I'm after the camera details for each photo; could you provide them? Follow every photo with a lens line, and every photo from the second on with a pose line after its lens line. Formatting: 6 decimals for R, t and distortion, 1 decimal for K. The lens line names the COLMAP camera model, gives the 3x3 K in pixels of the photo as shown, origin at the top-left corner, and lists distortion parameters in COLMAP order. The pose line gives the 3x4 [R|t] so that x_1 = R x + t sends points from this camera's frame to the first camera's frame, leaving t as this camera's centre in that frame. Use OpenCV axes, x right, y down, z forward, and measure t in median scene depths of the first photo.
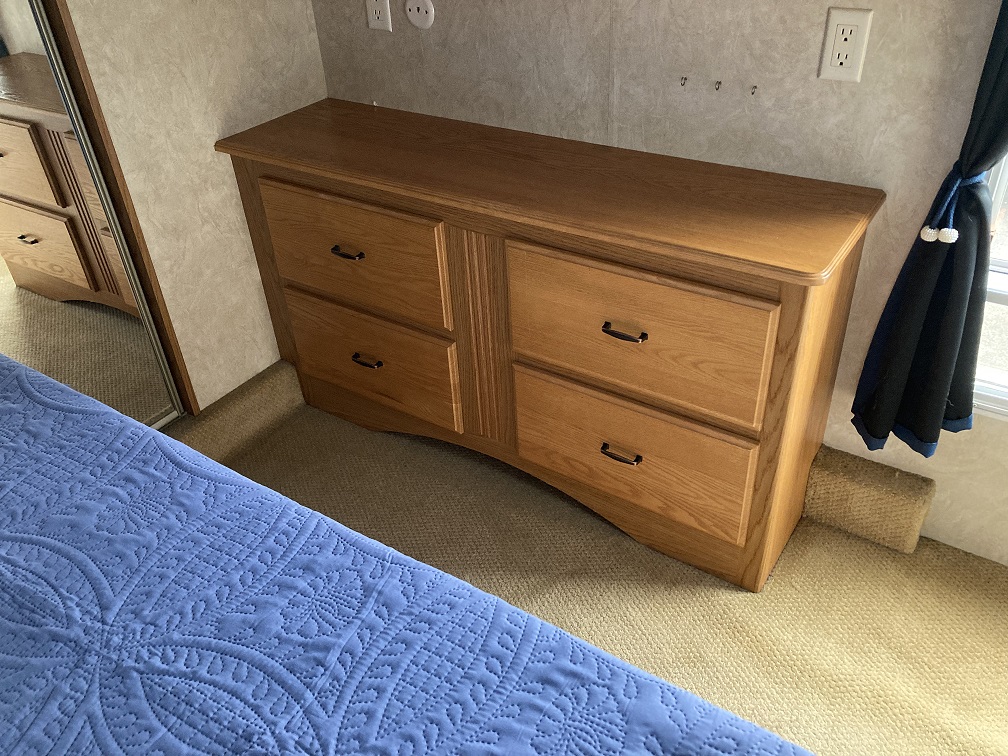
lens RADIAL K [[824.4, 0, 507.0], [0, 824.4, 364.1], [0, 0, 1]] dist [0.048636, -0.047477]
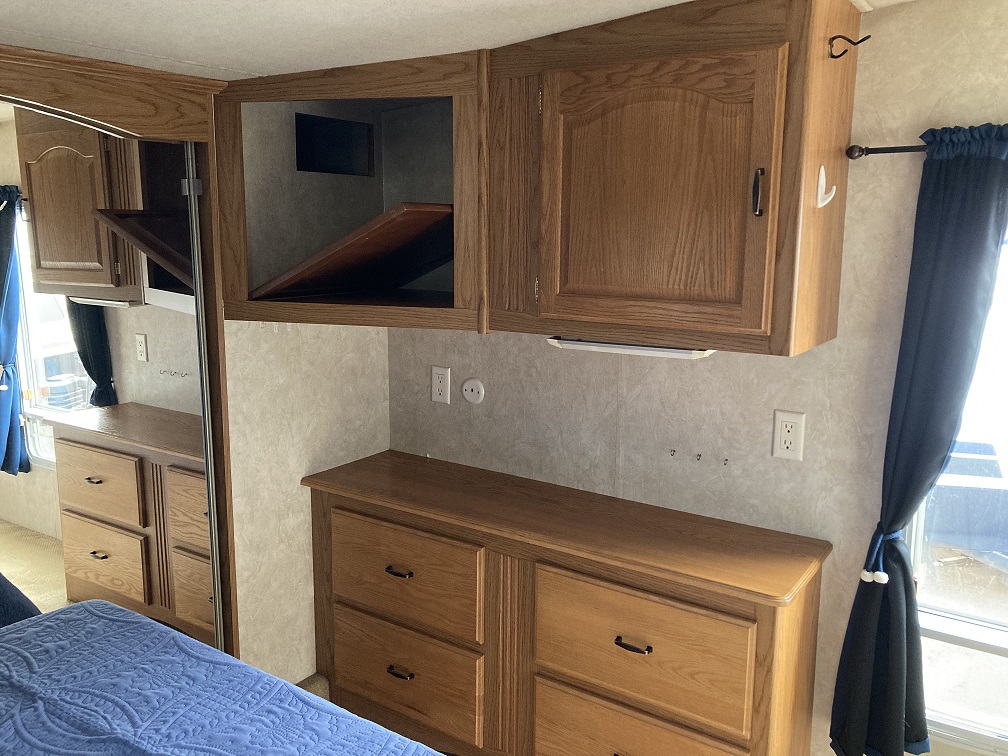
lens RADIAL K [[824.4, 0, 508.2], [0, 824.4, 365.2], [0, 0, 1]] dist [0.048636, -0.047477]
pose [[0.998286, 0.058397, 0.003746, -0.061900], [-0.051568, 0.908180, -0.415392, 0.092653], [-0.027660, 0.414487, 0.909635, -0.247060]]
